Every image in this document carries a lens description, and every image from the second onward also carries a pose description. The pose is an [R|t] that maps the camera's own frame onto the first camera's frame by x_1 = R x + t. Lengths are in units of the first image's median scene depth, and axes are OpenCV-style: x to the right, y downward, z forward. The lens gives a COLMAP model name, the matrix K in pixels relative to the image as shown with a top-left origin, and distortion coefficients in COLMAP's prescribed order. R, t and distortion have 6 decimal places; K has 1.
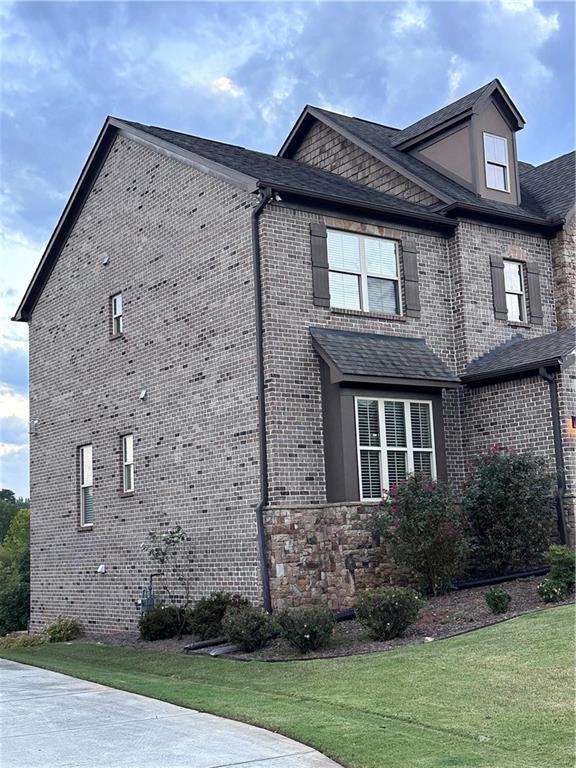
lens RADIAL K [[1022.0, 0, 288.0], [0, 1022.0, 384.0], [0, 0, 1]] dist [0.178414, -0.051285]
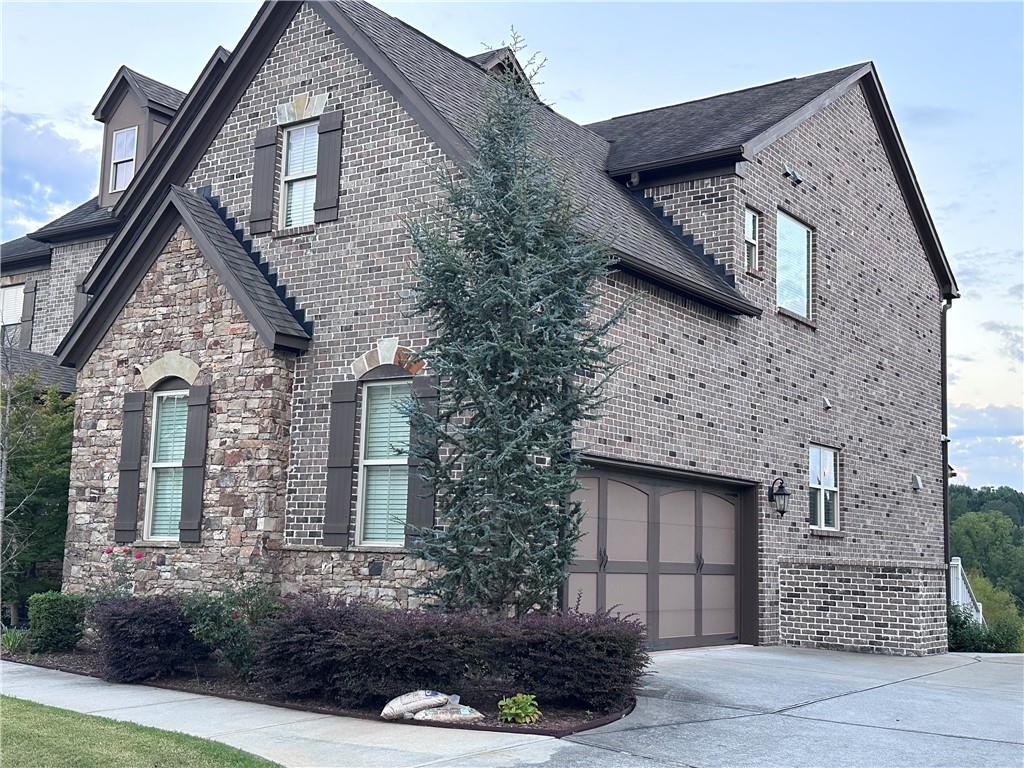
lens RADIAL K [[1209.9, 0, 512.0], [0, 1209.9, 384.0], [0, 0, 1]] dist [0.149913, -0.000250]
pose [[0.331761, -0.076359, -0.940268, 1.373199], [0.101807, 0.993796, -0.044785, 0.062603], [0.937854, -0.080868, 0.337476, 0.996241]]
